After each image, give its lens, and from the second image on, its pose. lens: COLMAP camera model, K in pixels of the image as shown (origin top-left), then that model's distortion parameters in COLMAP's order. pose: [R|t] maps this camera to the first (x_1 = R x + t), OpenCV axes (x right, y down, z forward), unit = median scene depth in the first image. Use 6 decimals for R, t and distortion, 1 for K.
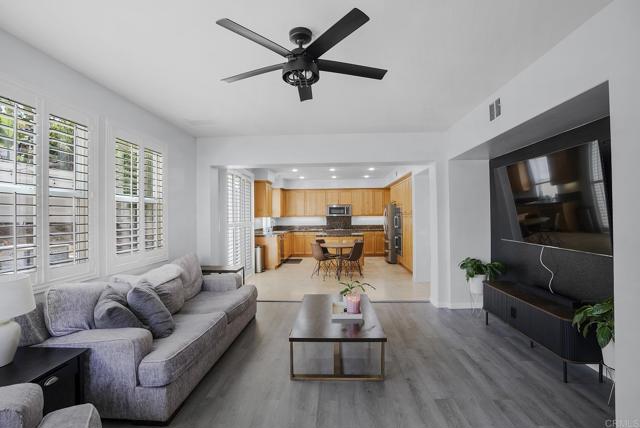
lens RADIAL K [[308.1, 0, 317.6], [0, 308.1, 215.1], [0, 0, 1]] dist [-0.044709, 0.000298]
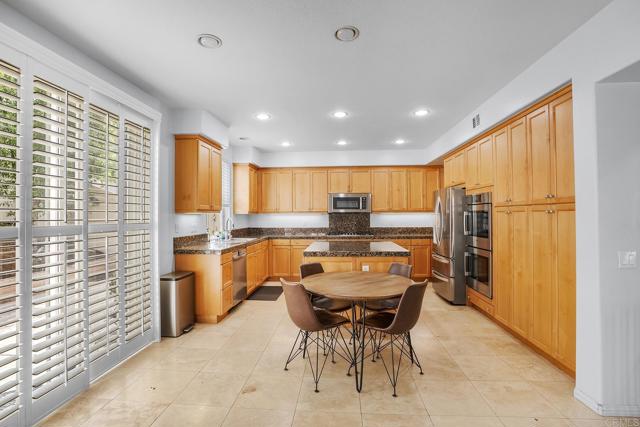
lens RADIAL K [[308.1, 0, 317.6], [0, 308.1, 214.6], [0, 0, 1]] dist [-0.044709, 0.000298]
pose [[0.999862, 0.004014, -0.016124, 0.017419], [-0.003966, 0.999988, 0.002963, 0.006315], [0.016136, -0.002899, 0.999866, 0.414590]]
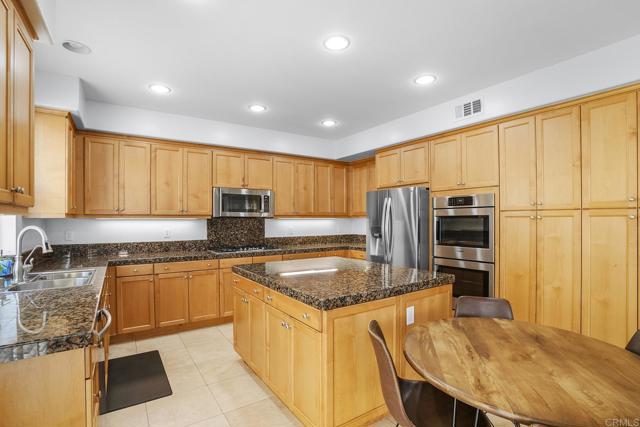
lens RADIAL K [[308.1, 0, 317.6], [0, 308.1, 214.6], [0, 0, 1]] dist [-0.044709, 0.000298]
pose [[0.792970, 0.016396, 0.609040, -0.102385], [-0.006598, 0.999810, -0.018325, 0.007602], [-0.609225, 0.010512, 0.792928, 0.635210]]
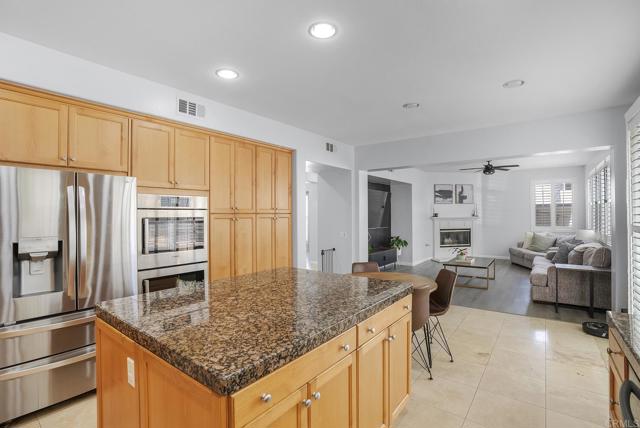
lens RADIAL K [[308.1, 0, 317.6], [0, 308.1, 215.1], [0, 0, 1]] dist [-0.044709, 0.000298]
pose [[-0.829480, 0.011012, 0.558428, -0.066419], [0.007368, 0.999934, -0.008773, 0.002972], [-0.558488, -0.003163, -0.829506, 0.965982]]
